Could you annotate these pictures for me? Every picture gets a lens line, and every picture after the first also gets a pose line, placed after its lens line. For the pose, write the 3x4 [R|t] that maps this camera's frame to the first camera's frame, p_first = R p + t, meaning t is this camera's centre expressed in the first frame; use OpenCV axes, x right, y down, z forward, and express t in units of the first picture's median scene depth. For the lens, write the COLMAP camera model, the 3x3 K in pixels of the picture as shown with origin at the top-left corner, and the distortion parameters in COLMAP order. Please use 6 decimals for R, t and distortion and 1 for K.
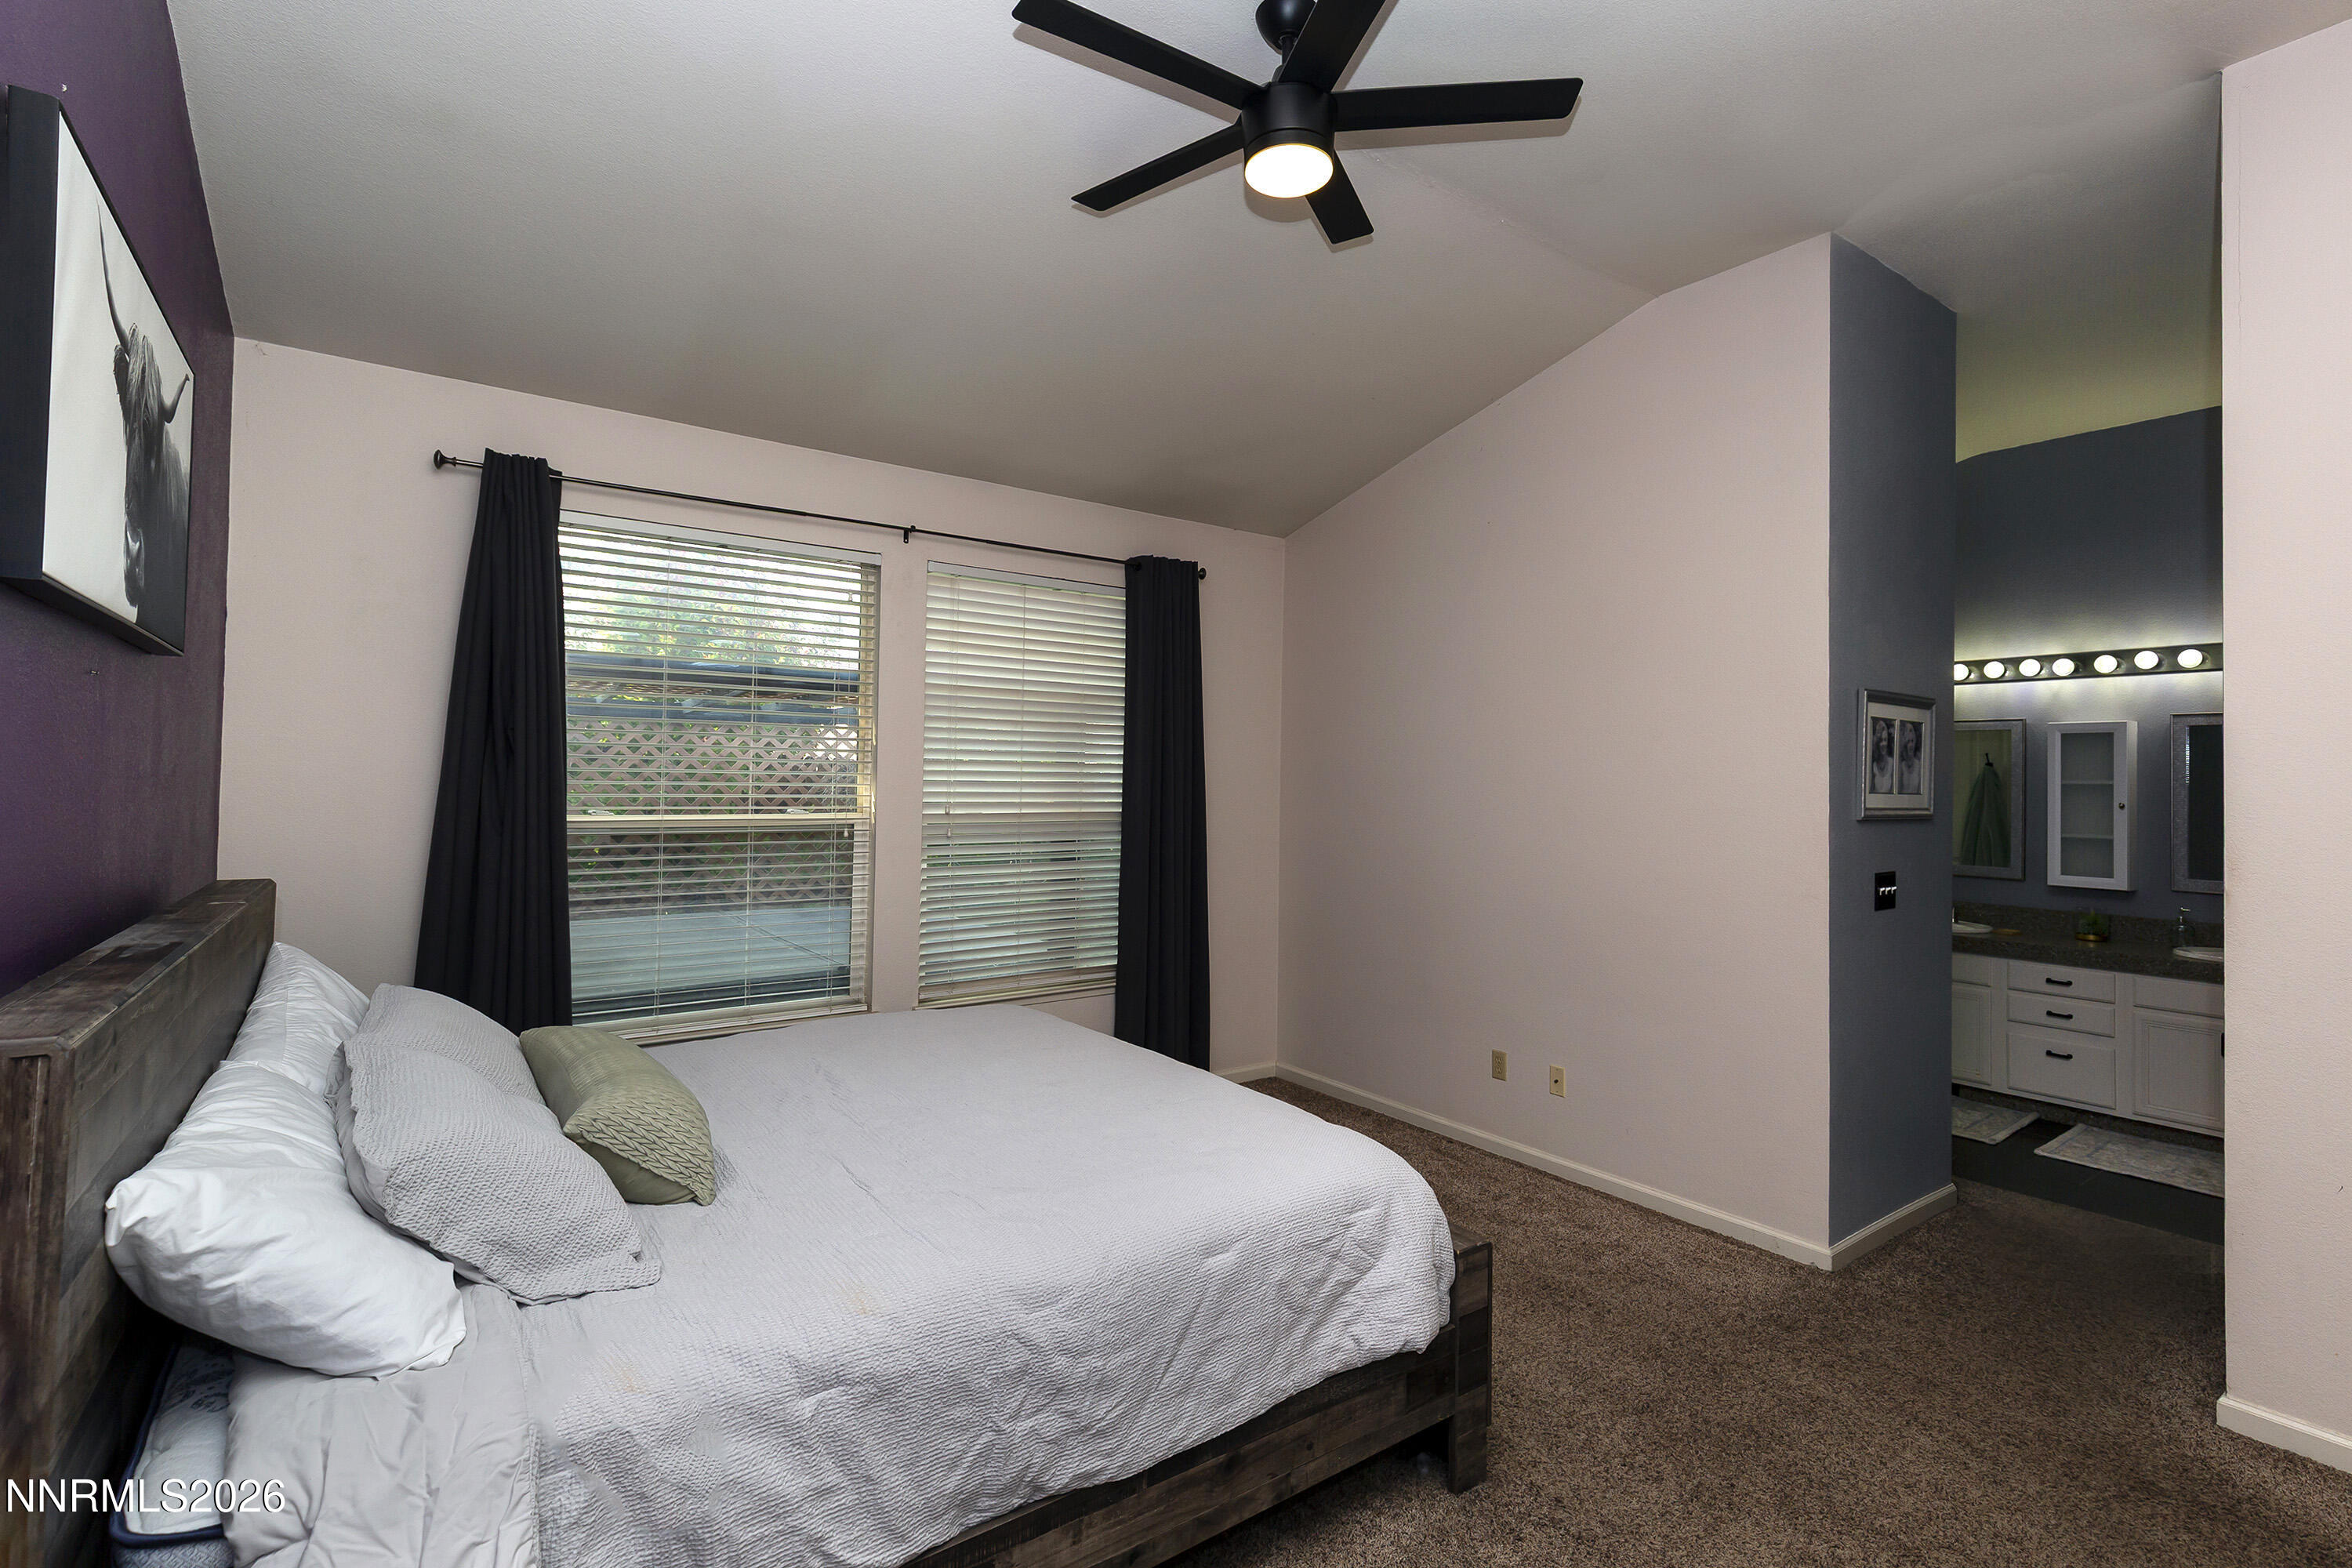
lens RADIAL K [[1055.7, 0, 1127.2], [0, 1055.7, 753.7], [0, 0, 1]] dist [0.004312, 0.000458]
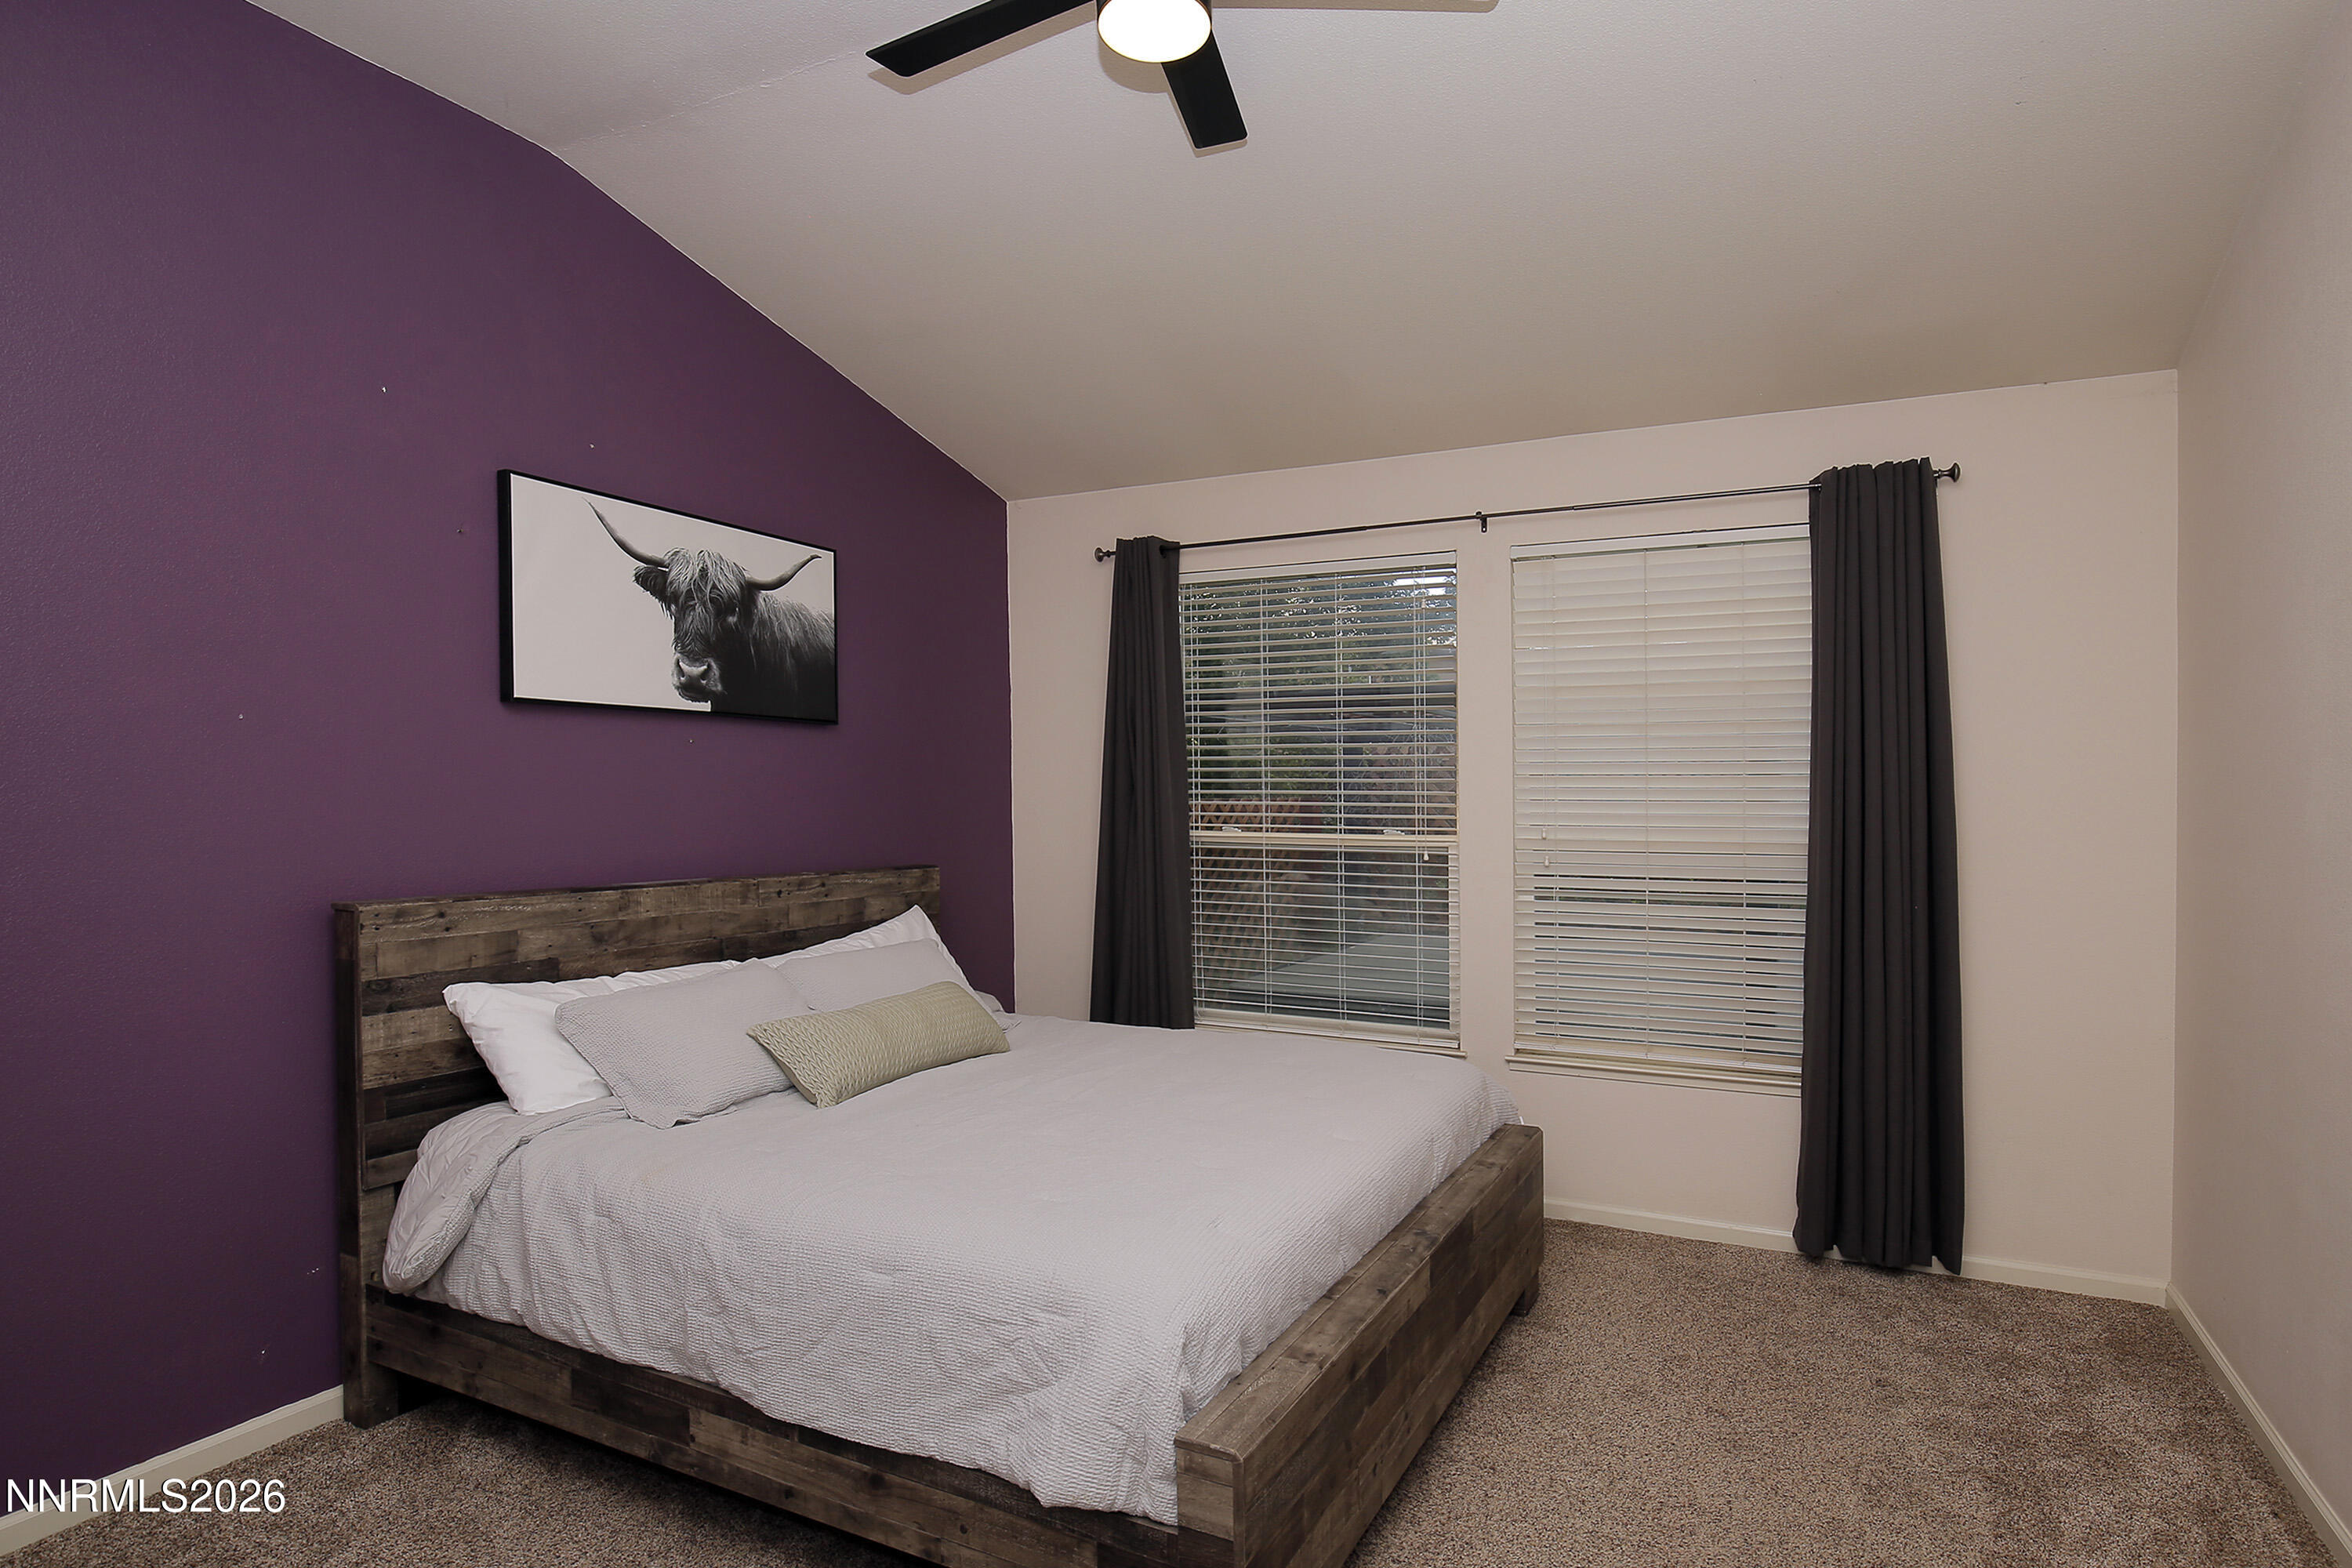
lens RADIAL K [[1086.6, 0, 1123.5], [0, 1086.6, 810.5], [0, 0, 1]] dist [-0.027231, 0.001276]
pose [[0.518237, 0.002472, -0.855233, 1.016360], [0.022312, 0.999616, 0.016410, 0.031199], [0.854946, -0.027586, 0.517983, 0.656618]]
